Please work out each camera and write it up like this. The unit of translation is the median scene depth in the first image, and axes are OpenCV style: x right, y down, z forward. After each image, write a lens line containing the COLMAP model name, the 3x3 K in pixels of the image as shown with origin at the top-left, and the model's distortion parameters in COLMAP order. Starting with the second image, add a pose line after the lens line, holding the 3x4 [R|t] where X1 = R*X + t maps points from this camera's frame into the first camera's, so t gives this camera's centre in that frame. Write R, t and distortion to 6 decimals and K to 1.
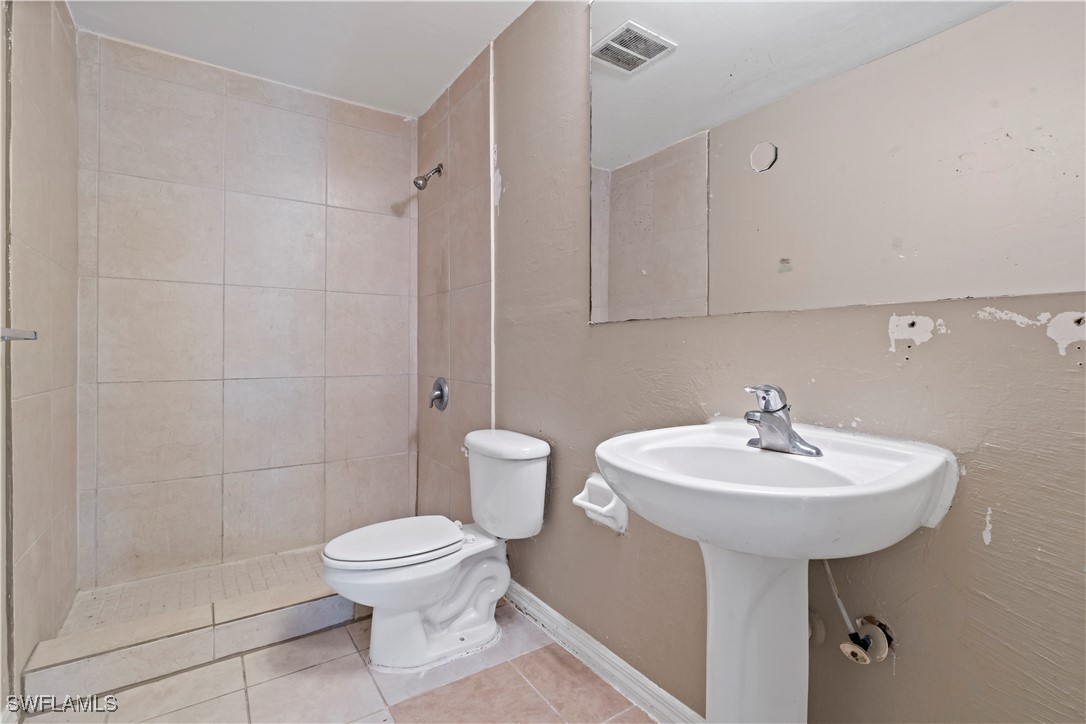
lens RADIAL K [[501.0, 0, 540.0], [0, 501.0, 353.4], [0, 0, 1]] dist [0.000431, -0.000737]
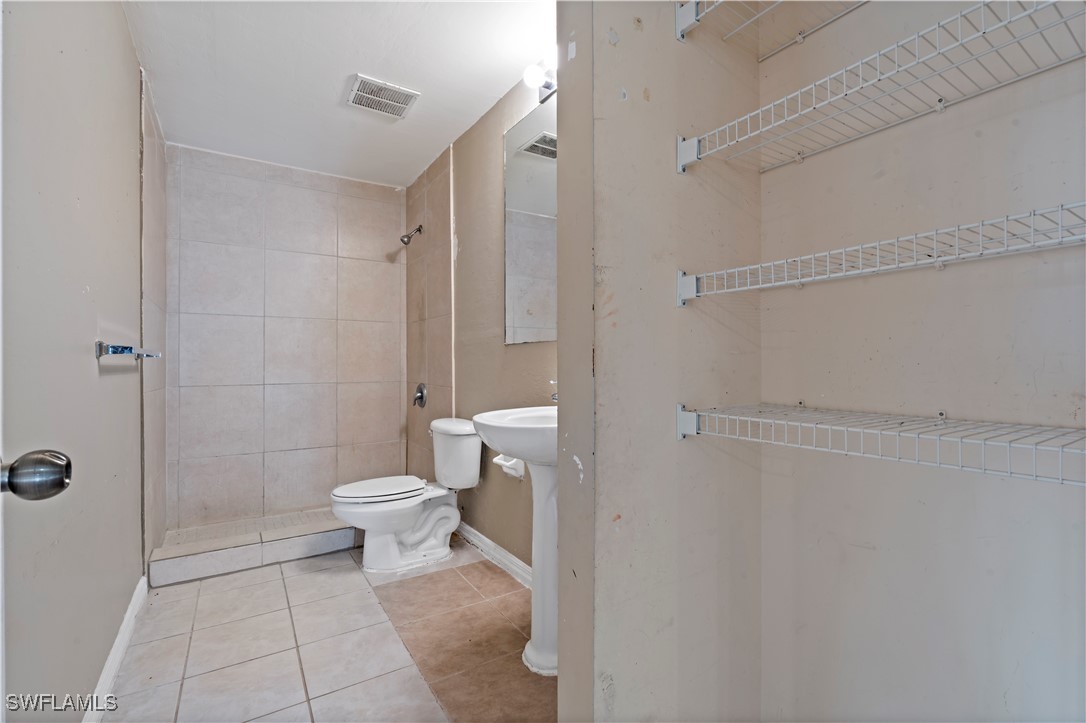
lens RADIAL K [[501.0, 0, 546.8], [0, 501.0, 366.4], [0, 0, 1]] dist [0.000431, -0.000737]
pose [[0.999593, -0.004194, -0.028230, 0.216295], [0.004134, 0.999989, -0.002184, 0.008847], [0.028239, 0.002067, 0.999599, -0.414583]]
